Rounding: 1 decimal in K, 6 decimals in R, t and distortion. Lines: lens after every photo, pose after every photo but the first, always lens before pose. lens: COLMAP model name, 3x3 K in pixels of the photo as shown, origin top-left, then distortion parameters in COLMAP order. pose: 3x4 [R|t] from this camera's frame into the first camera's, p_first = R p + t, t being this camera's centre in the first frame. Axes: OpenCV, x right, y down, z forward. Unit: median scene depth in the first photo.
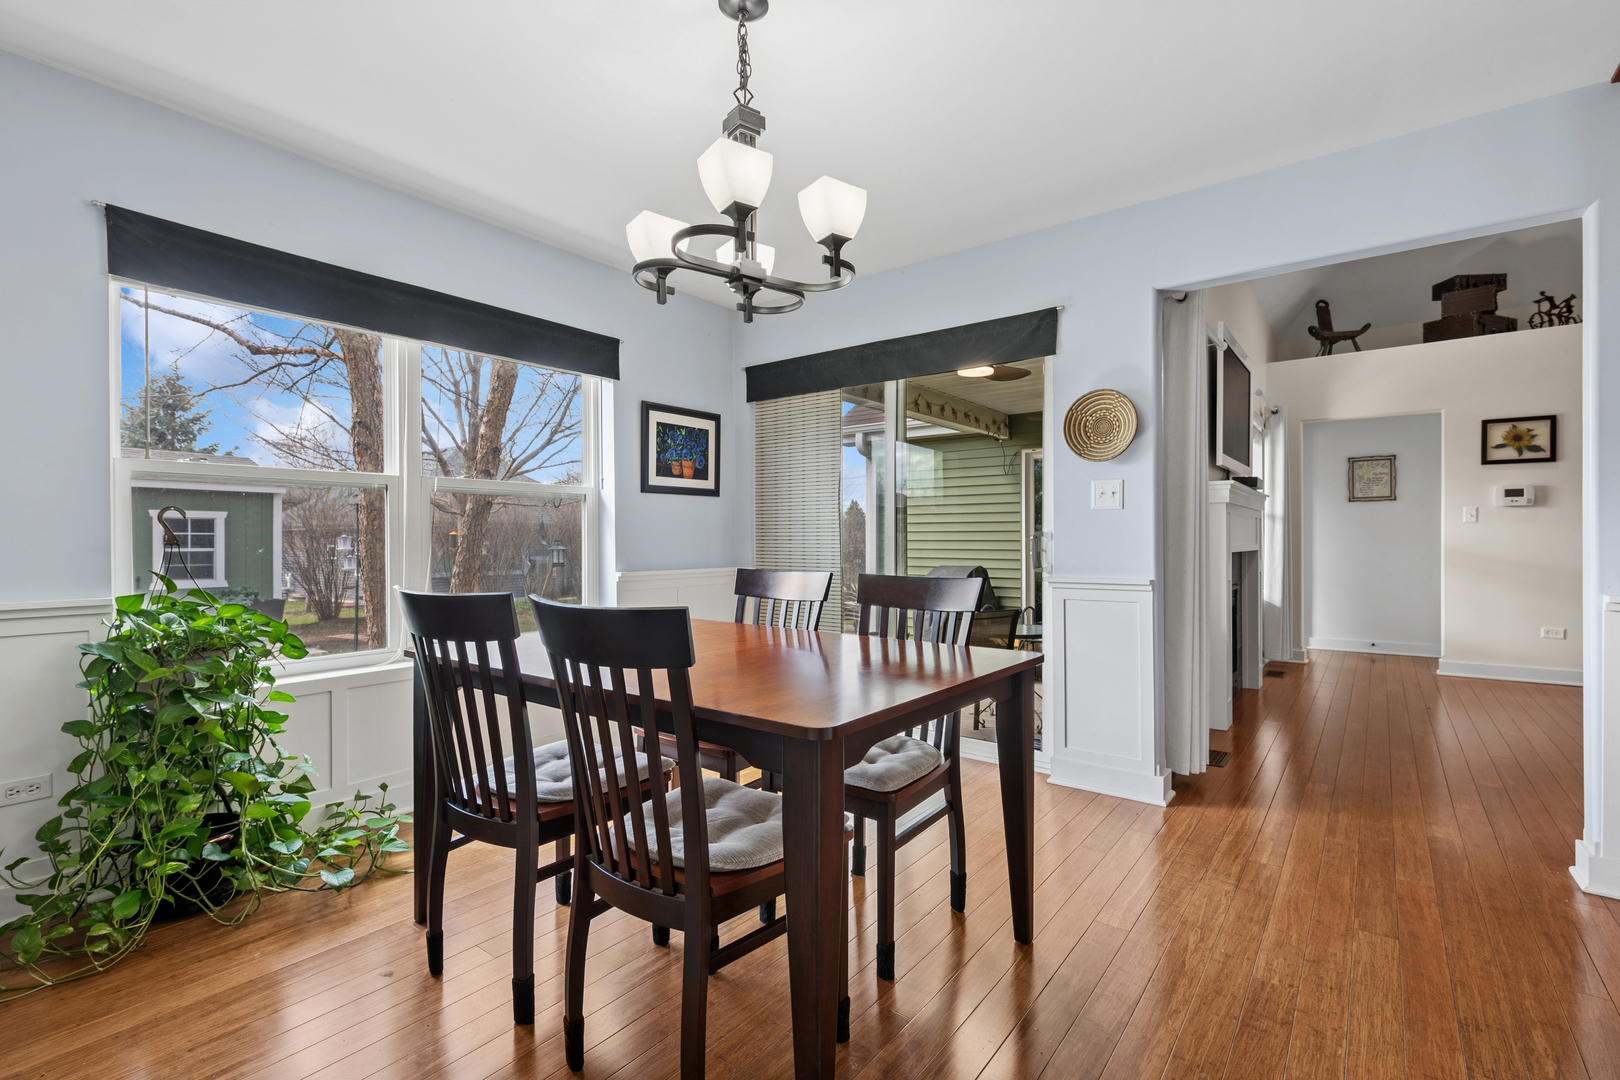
lens RADIAL K [[737.4, 0, 810.0], [0, 737.4, 540.0], [0, 0, 1]] dist [0.011991, 0.000098]
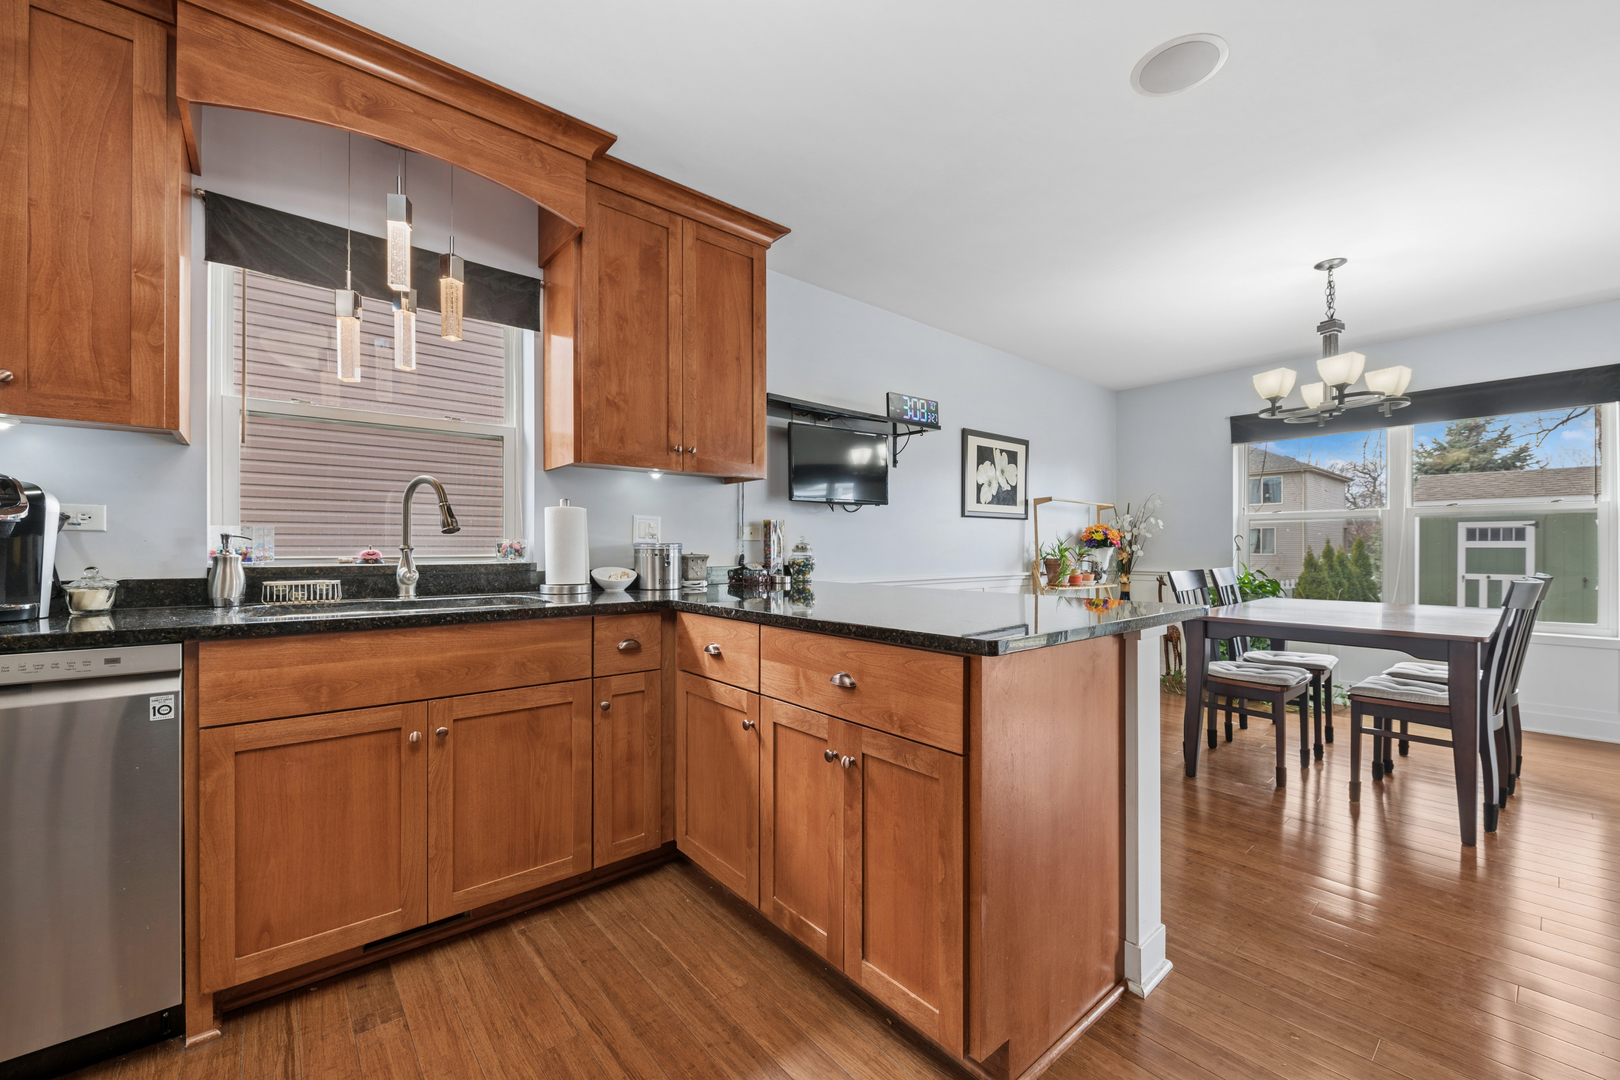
lens RADIAL K [[645.9, 0, 808.1], [0, 645.9, 545.9], [0, 0, 1]] dist [0.014564, 0.000019]
pose [[-0.214197, 0.001600, -0.976789, 1.799566], [0.001225, 0.999998, 0.001370, -0.015049], [0.976790, -0.000903, -0.214198, 0.066674]]
